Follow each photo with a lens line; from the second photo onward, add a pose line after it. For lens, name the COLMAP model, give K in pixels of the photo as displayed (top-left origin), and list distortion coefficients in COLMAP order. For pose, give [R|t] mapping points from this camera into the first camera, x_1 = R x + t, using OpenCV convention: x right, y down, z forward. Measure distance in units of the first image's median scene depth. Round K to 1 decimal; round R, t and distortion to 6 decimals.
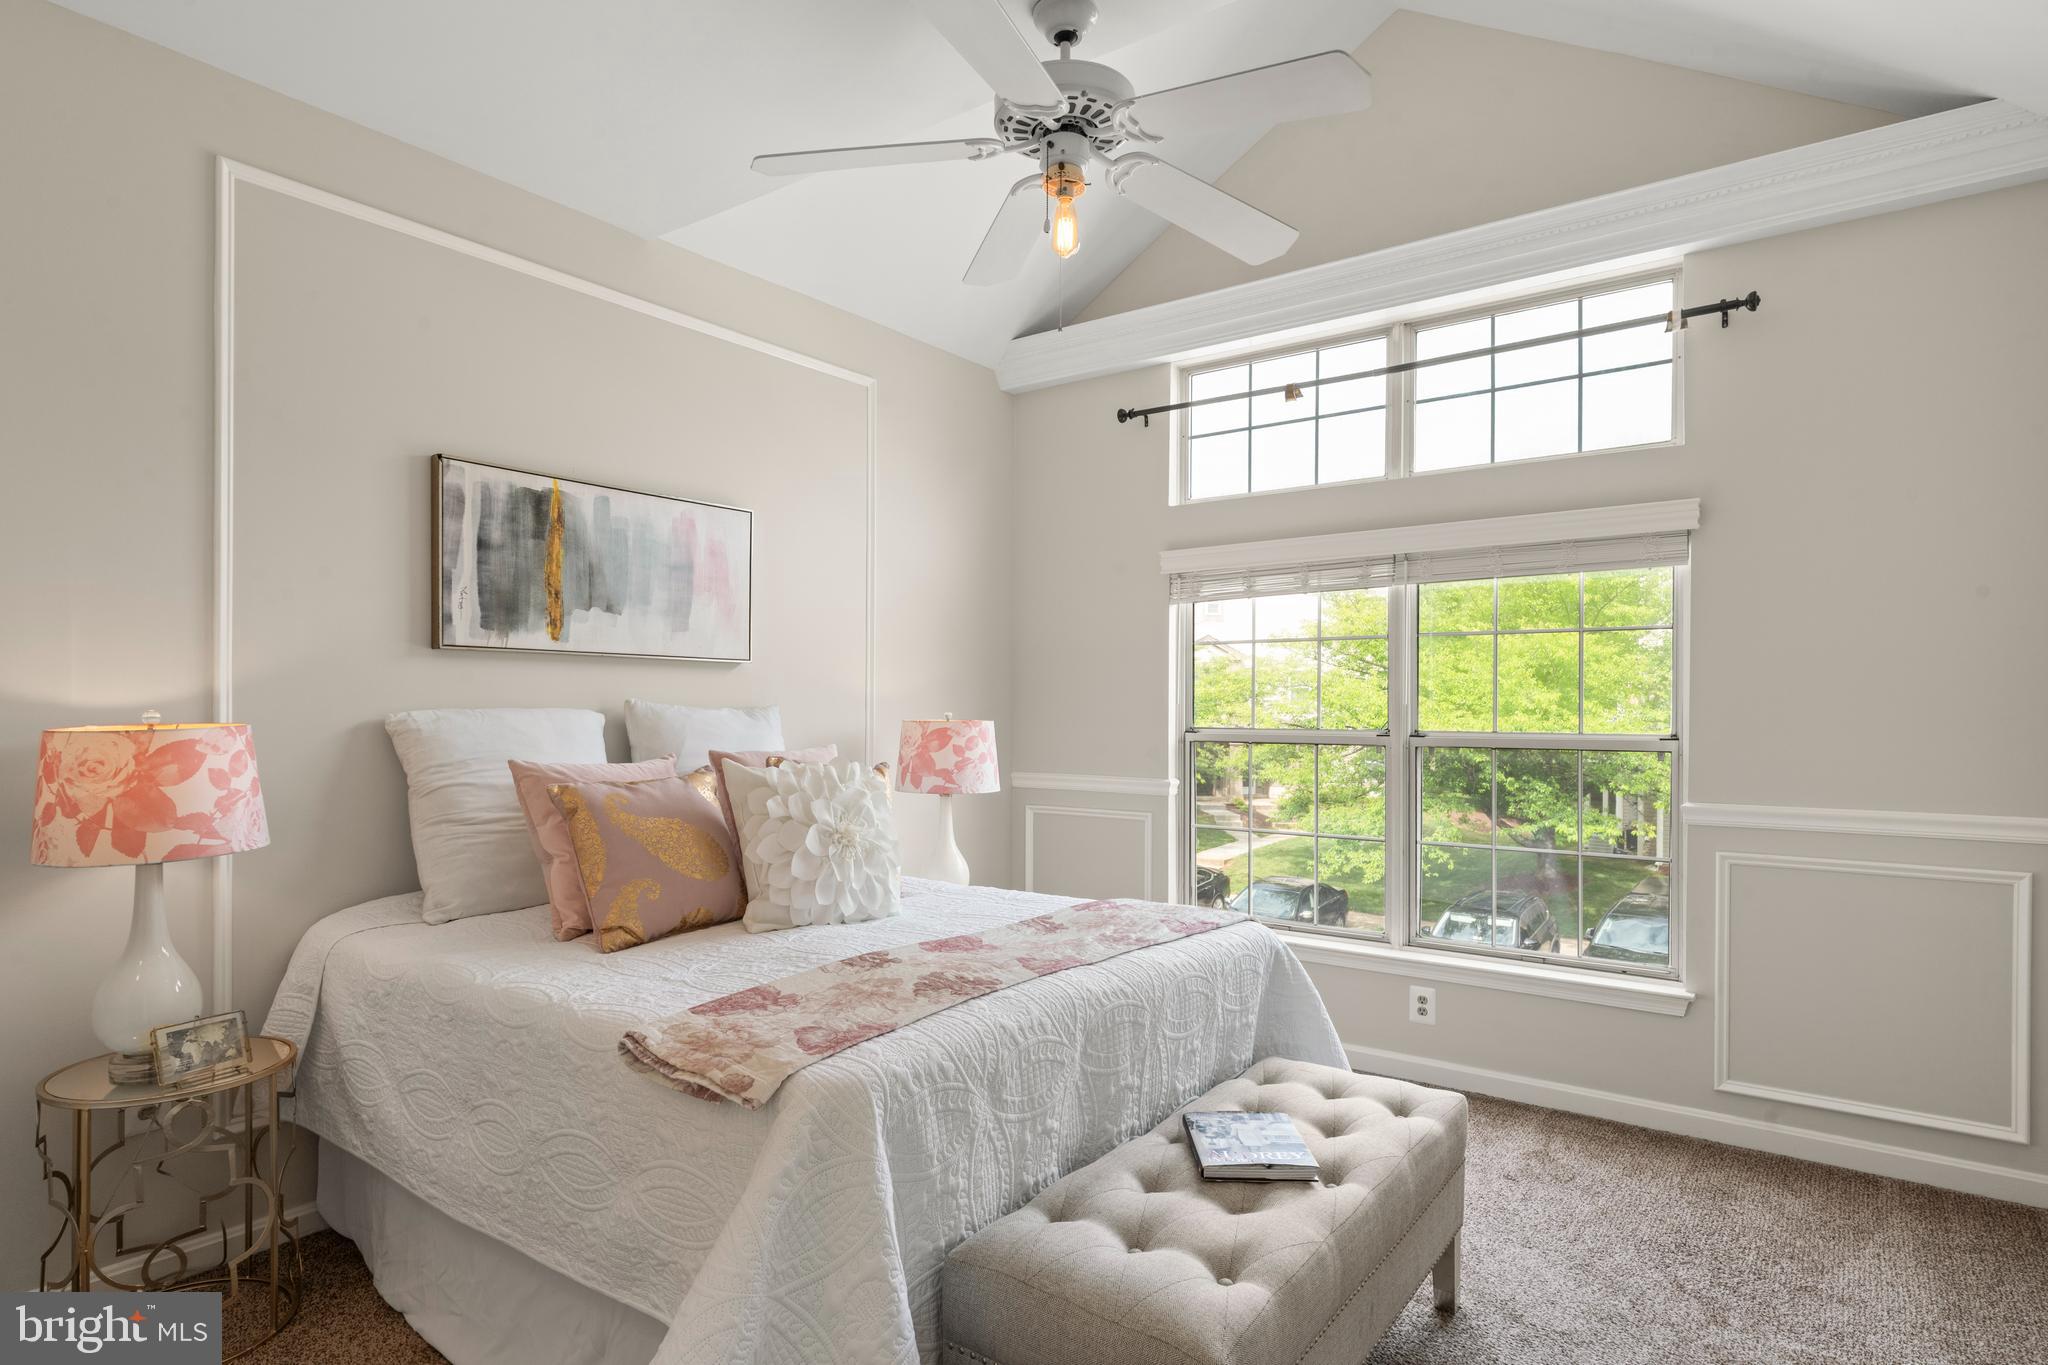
lens RADIAL K [[1104.8, 0, 1020.5], [0, 1104.8, 716.8], [0, 0, 1]] dist [-0.004104, -0.000167]
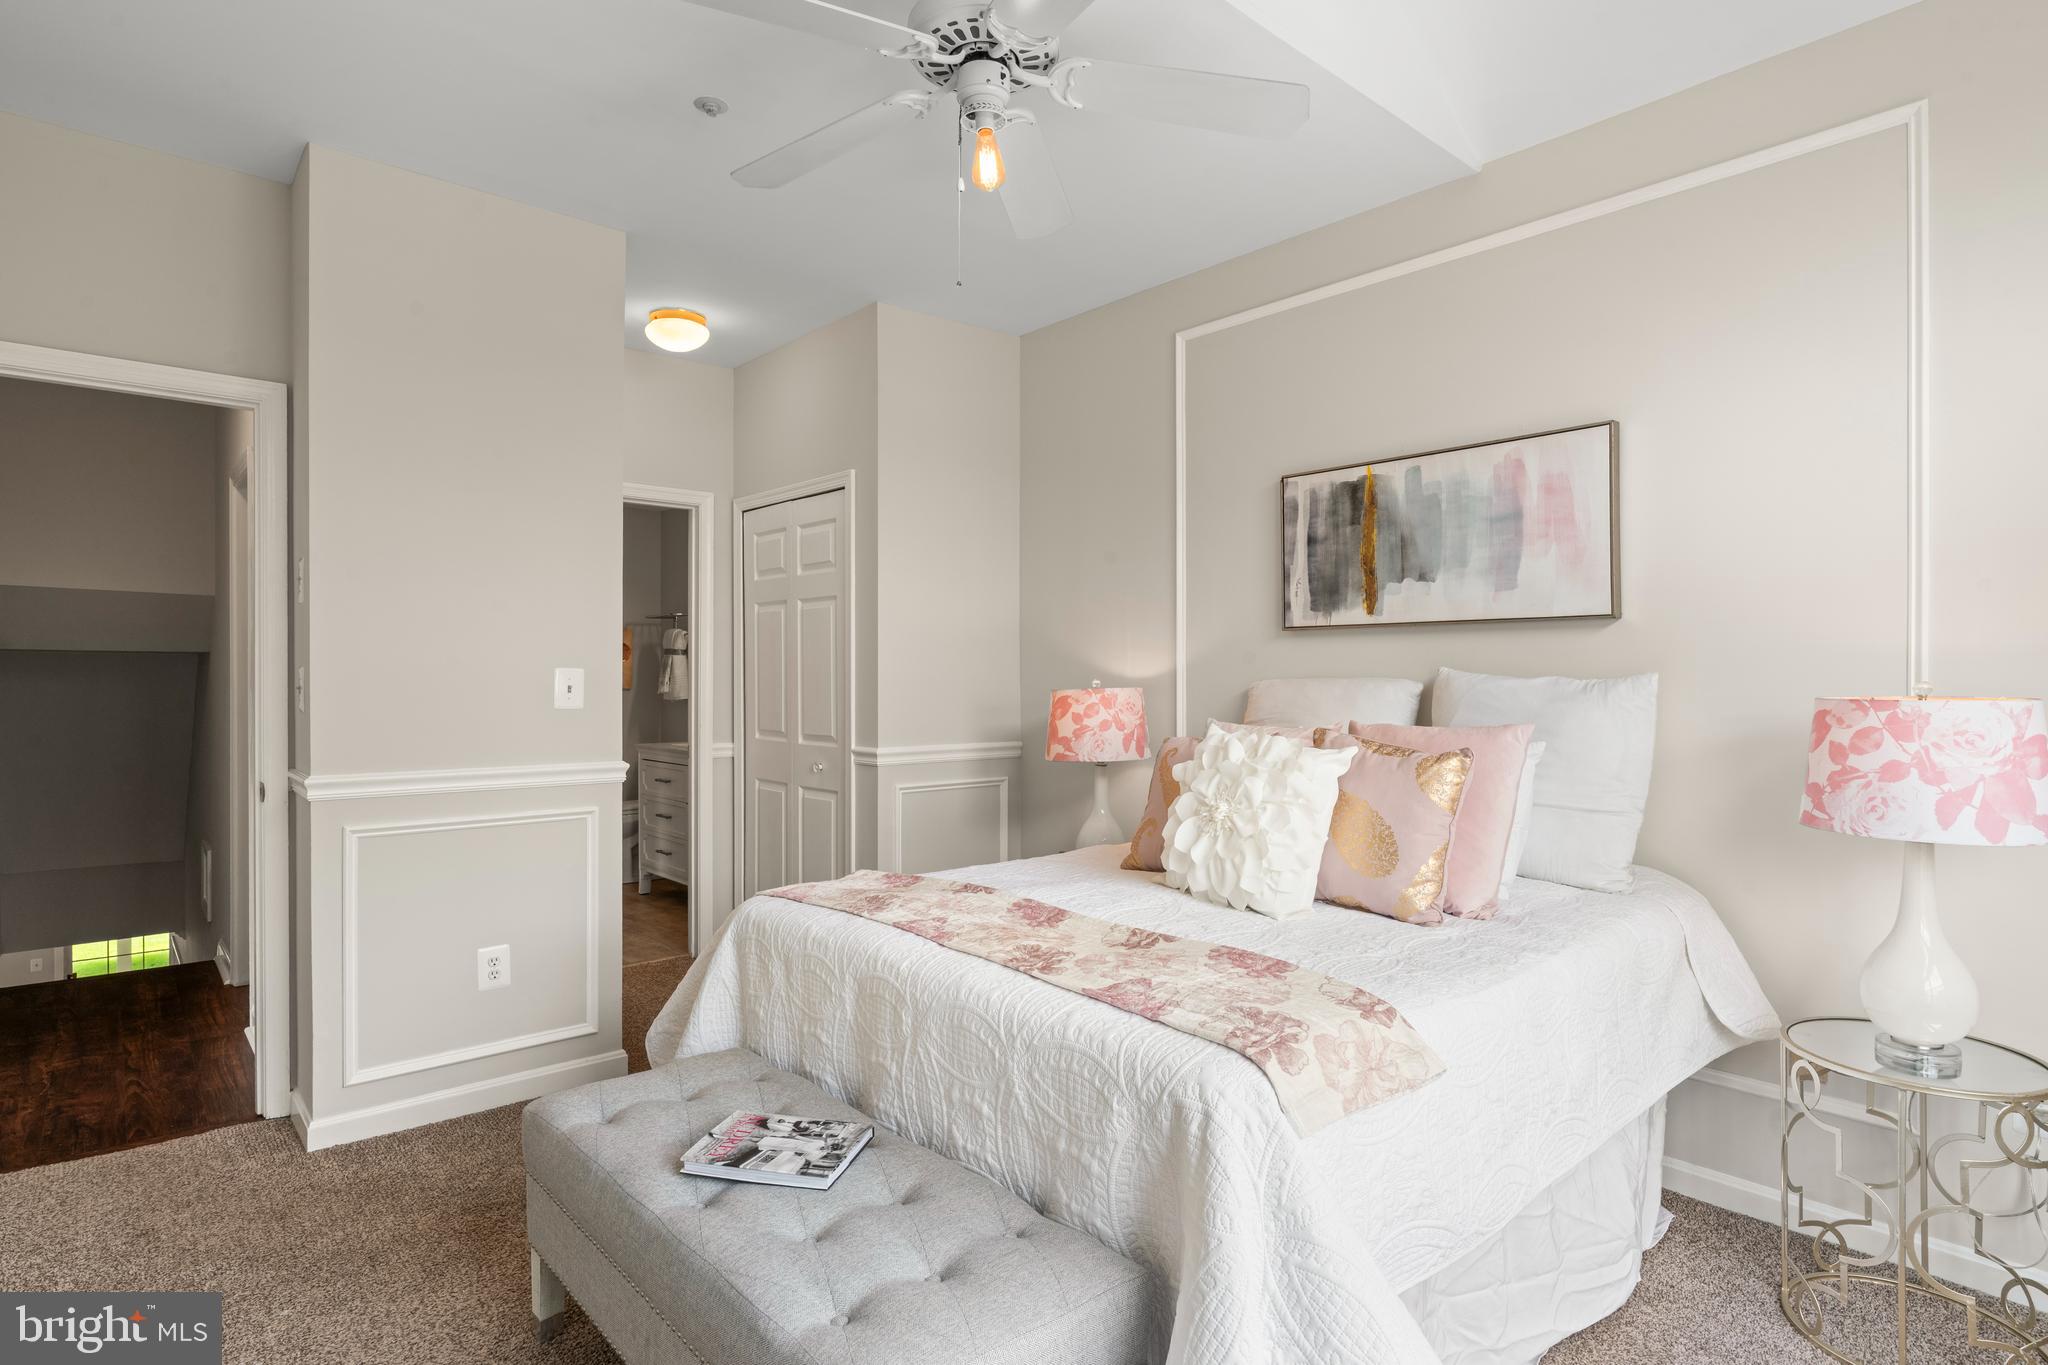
lens RADIAL K [[1067.5, 0, 1021.1], [0, 1067.5, 667.9], [0, 0, 1]] dist [-0.005812, 0.001094]
pose [[-0.201244, -0.015477, -0.979419, 0.674304], [-0.010030, 0.999855, -0.013739, 0.000220], [0.979490, 0.007058, -0.201370, 0.890685]]
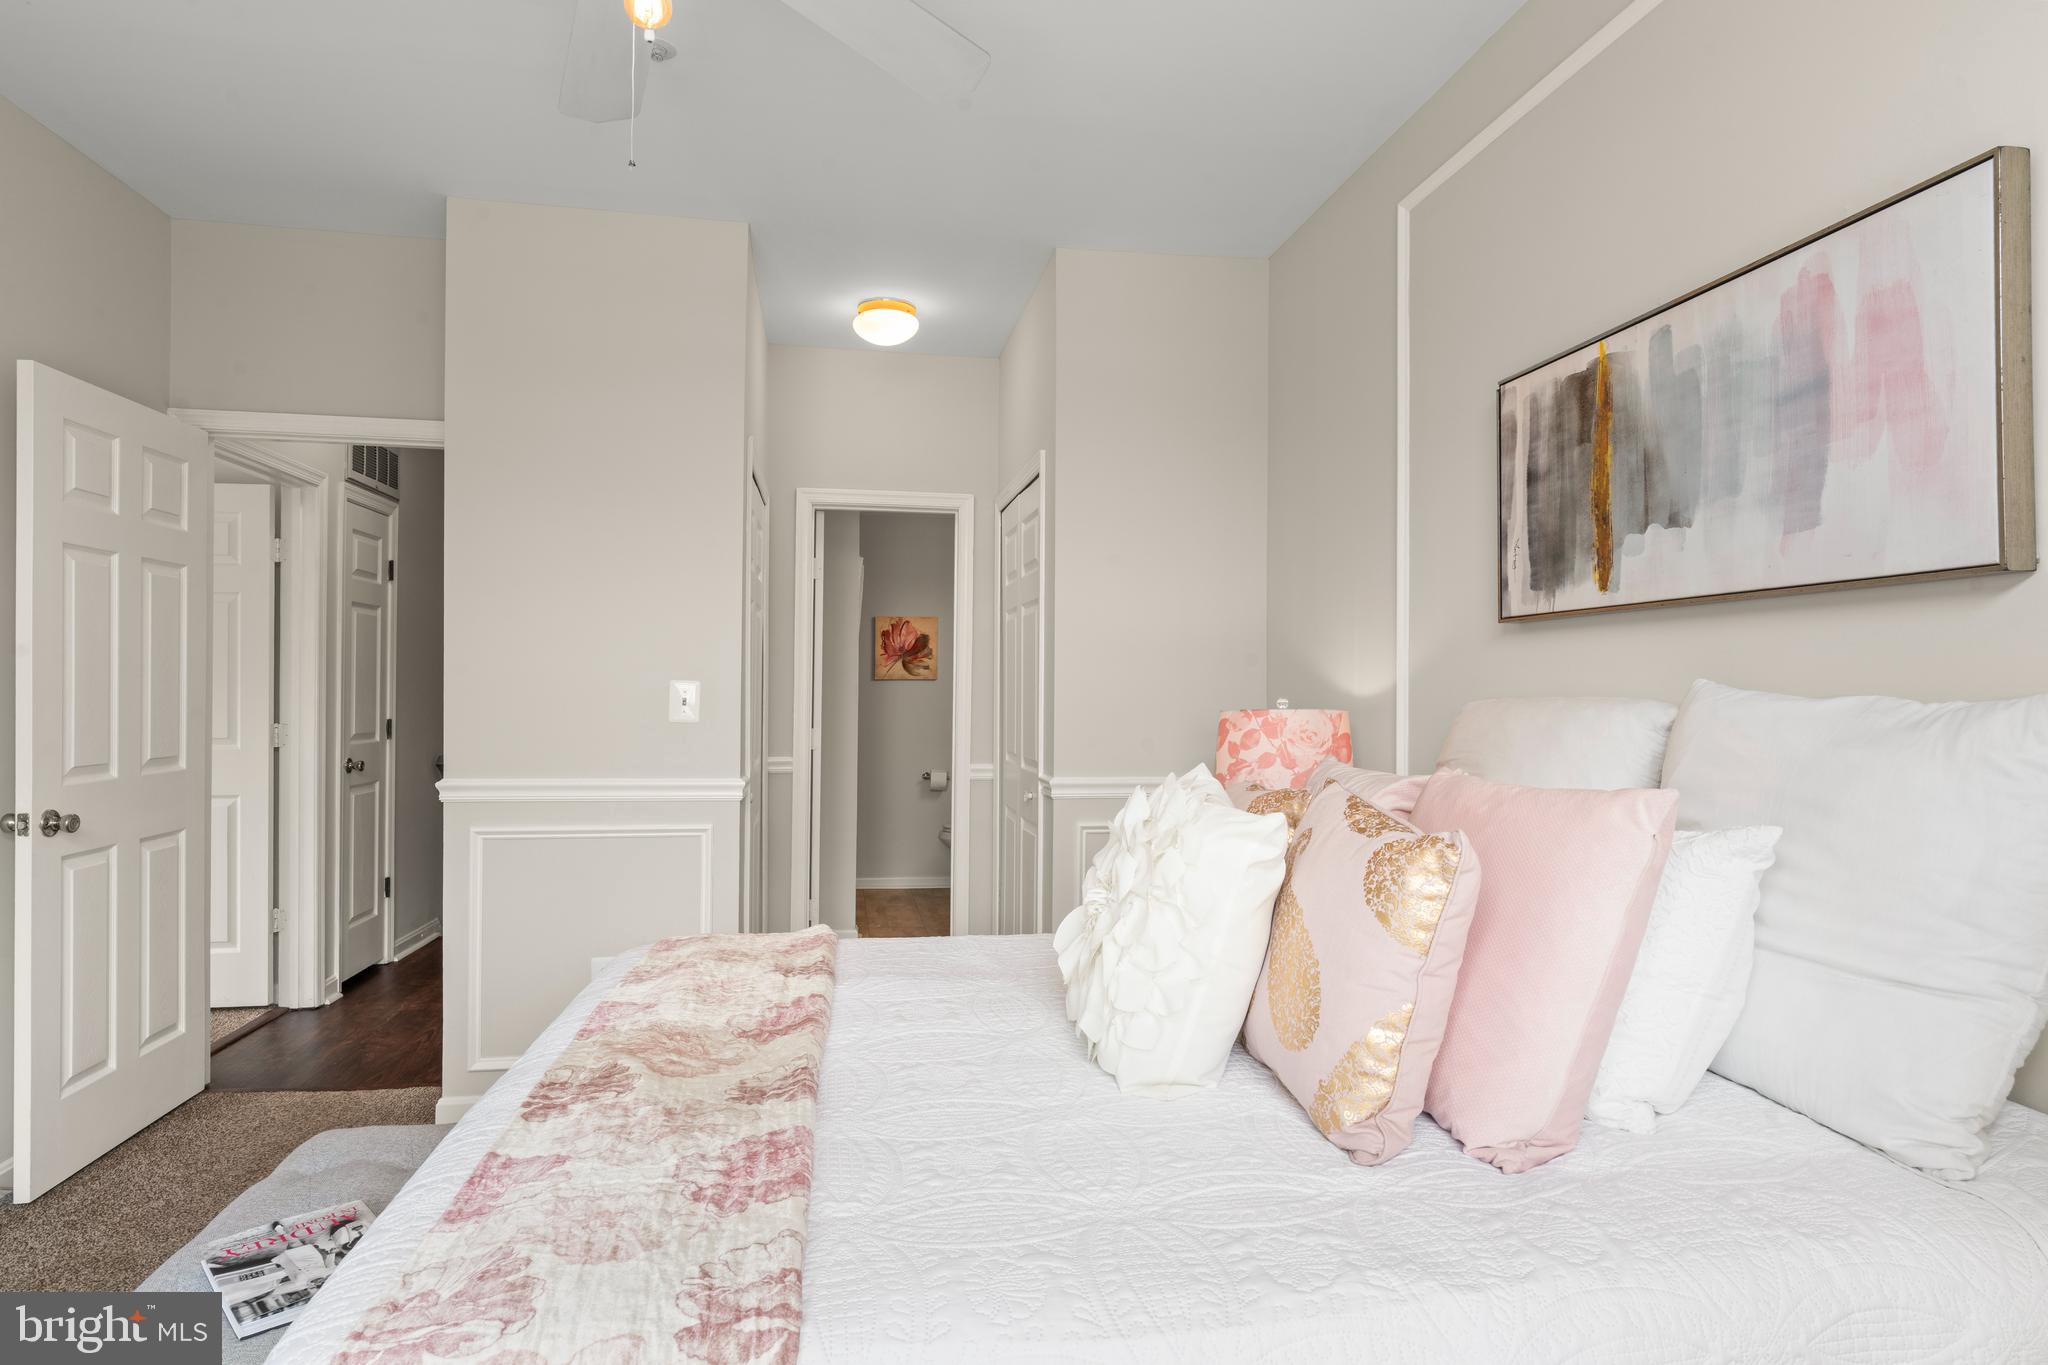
lens RADIAL K [[1096.8, 0, 1024.0], [0, 1096.8, 682.5], [0, 0, 1]] dist [-0.005004, 0.000753]
pose [[-0.679924, -0.020898, -0.732984, 0.273913], [-0.019993, 0.999751, -0.009958, -0.003459], [0.733010, 0.007884, -0.680172, 1.204915]]
